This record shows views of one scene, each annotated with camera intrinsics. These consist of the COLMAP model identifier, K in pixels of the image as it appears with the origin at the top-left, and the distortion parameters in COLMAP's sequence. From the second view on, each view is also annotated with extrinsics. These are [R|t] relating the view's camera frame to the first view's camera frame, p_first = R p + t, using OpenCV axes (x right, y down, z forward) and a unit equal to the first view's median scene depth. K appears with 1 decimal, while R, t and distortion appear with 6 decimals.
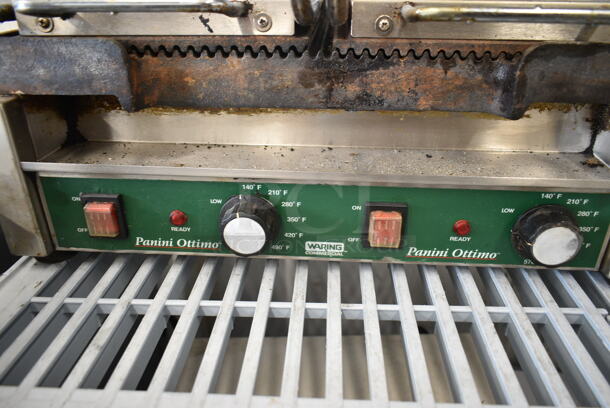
lens RADIAL K [[473.3, 0, 308.6], [0, 473.3, 205.8], [0, 0, 1]] dist [-0.012308, 0.015931]
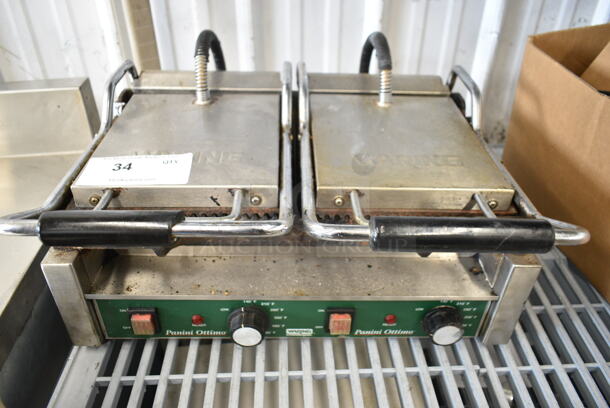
lens RADIAL K [[473.3, 0, 310.5], [0, 473.3, 207.3], [0, 0, 1]] dist [-0.012308, 0.015931]
pose [[0.994637, -0.031579, 0.098494, -0.066645], [0.016422, 0.988388, 0.151060, -0.530741], [-0.102120, -0.148632, 0.983606, -0.401268]]
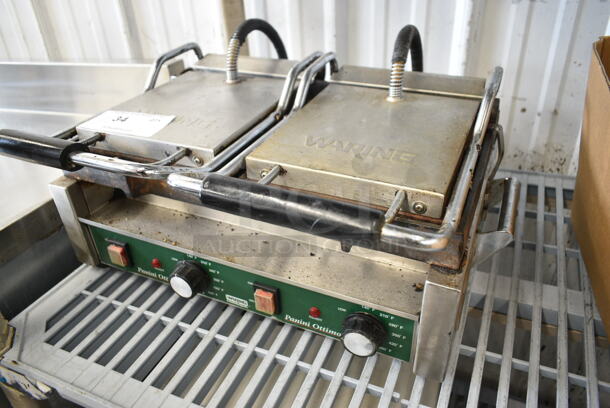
lens RADIAL K [[473.3, 0, 307.9], [0, 473.3, 199.8], [0, 0, 1]] dist [-0.012308, 0.015931]
pose [[0.933385, 0.158584, -0.321937, 0.702005], [-0.125473, 0.984659, 0.121257, -0.454462], [0.336227, -0.072785, 0.938964, -0.328893]]
